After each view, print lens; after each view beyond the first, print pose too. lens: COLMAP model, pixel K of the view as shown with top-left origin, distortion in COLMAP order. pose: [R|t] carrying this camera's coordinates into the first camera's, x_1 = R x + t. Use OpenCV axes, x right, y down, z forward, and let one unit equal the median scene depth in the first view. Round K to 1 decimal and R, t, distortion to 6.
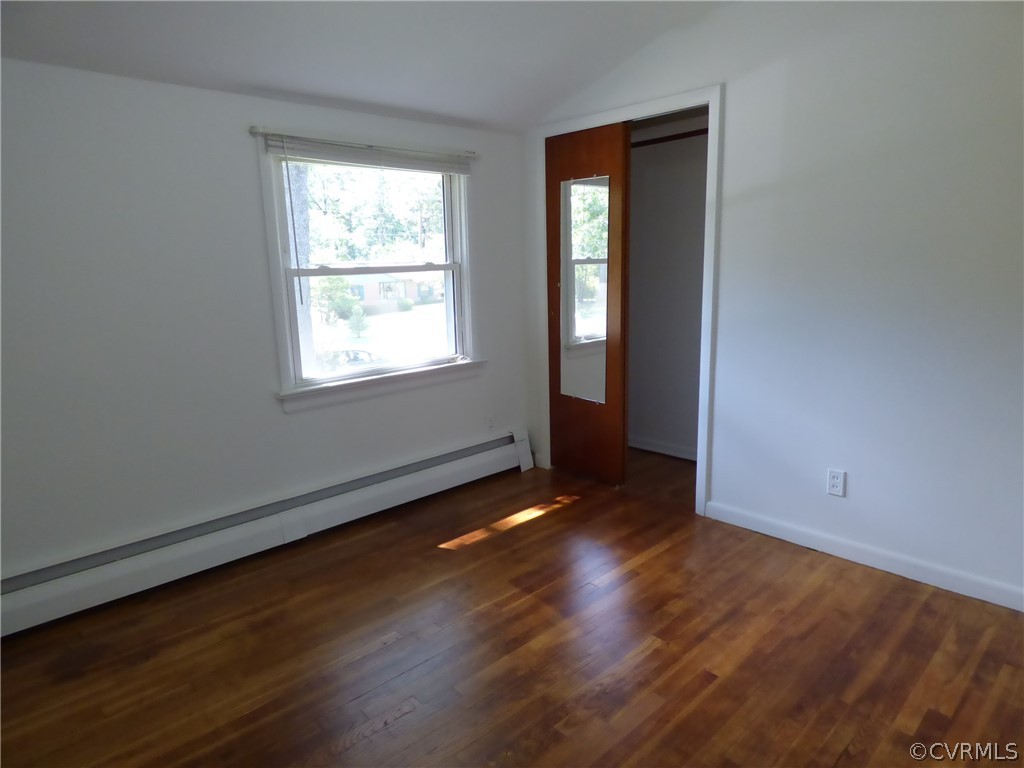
lens RADIAL K [[626.4, 0, 513.6], [0, 626.4, 382.9], [0, 0, 1]] dist [-0.007539, -0.010684]
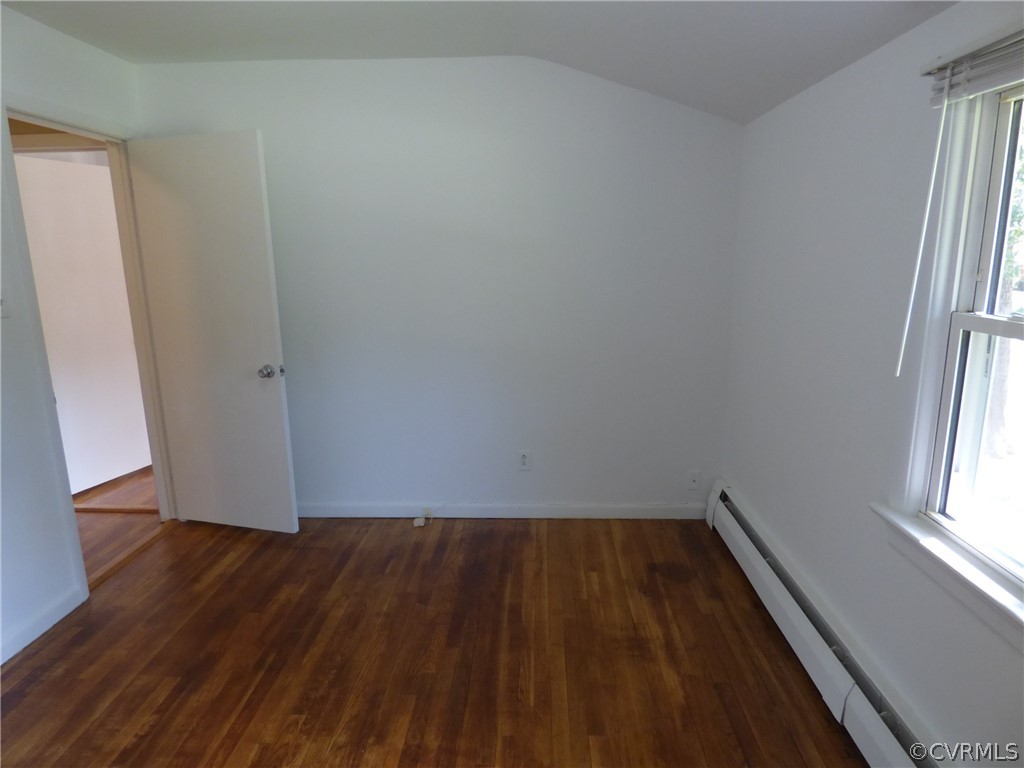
lens RADIAL K [[626.4, 0, 513.6], [0, 626.4, 382.9], [0, 0, 1]] dist [-0.007539, -0.010684]
pose [[-0.705461, 0.188133, -0.683323, 0.411934], [-0.104570, 0.925946, 0.362891, -0.411531], [0.700992, 0.327461, -0.633545, 1.604465]]
